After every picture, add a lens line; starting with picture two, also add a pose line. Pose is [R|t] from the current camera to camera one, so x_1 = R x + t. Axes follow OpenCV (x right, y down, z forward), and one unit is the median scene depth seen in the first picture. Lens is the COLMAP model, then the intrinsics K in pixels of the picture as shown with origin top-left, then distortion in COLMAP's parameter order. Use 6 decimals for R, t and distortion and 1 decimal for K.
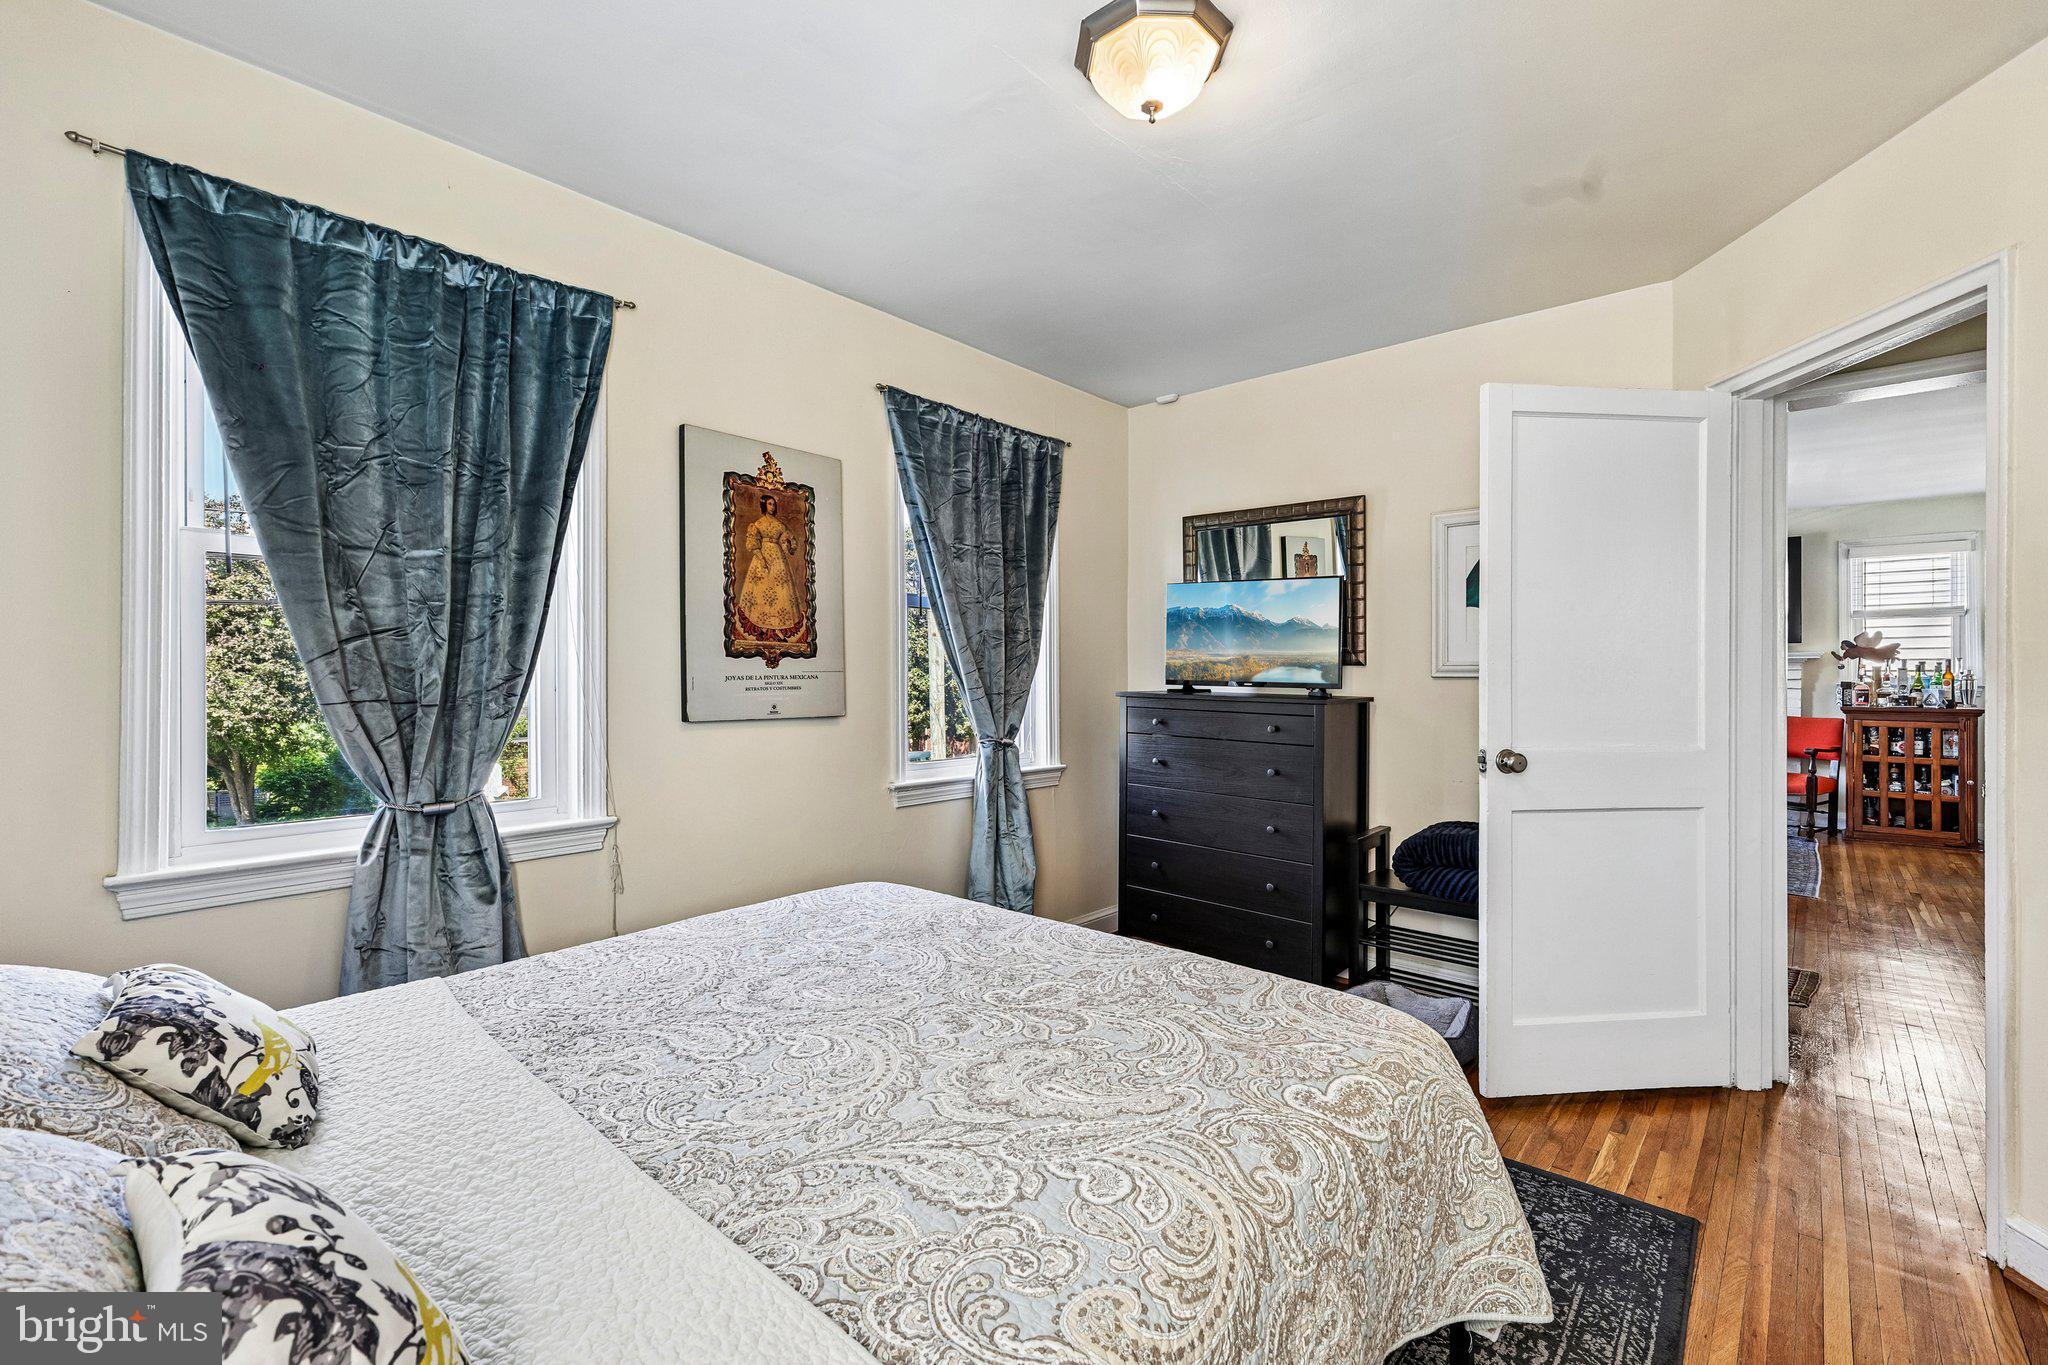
lens RADIAL K [[889.8, 0, 1023.5], [0, 889.8, 670.8], [0, 0, 1]] dist [0.002710, -0.000046]
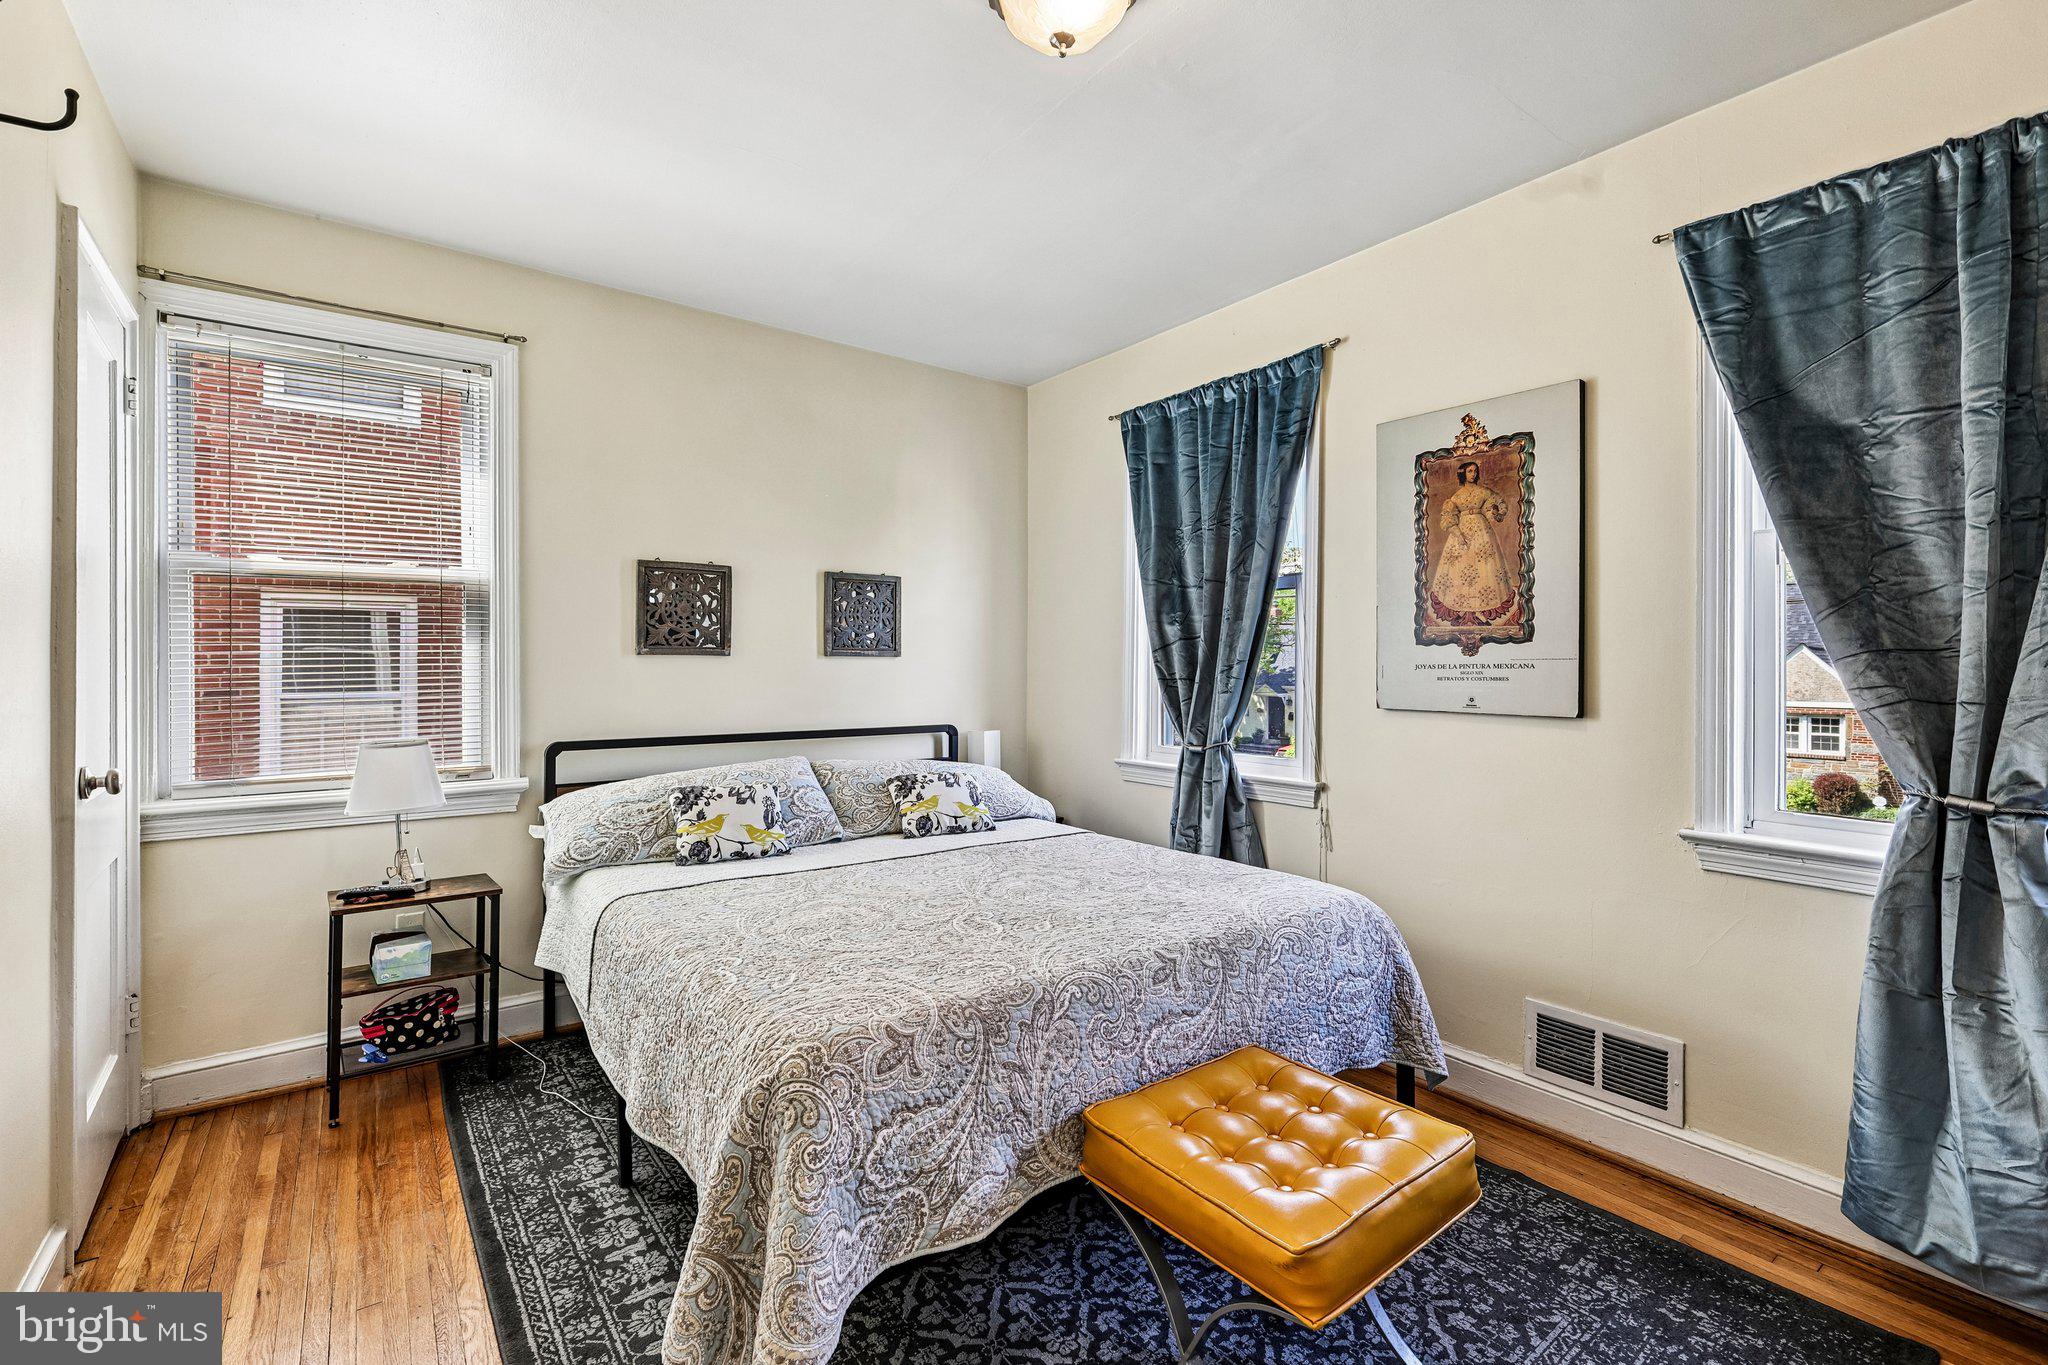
lens RADIAL K [[889.8, 0, 1039.1], [0, 889.8, 663.1], [0, 0, 1]] dist [0.002710, -0.000046]
pose [[-0.200109, -0.001488, -0.979773, 0.684768], [0.002093, 0.999996, -0.001946, 0.005126], [0.979772, -0.002440, -0.200105, 0.769547]]
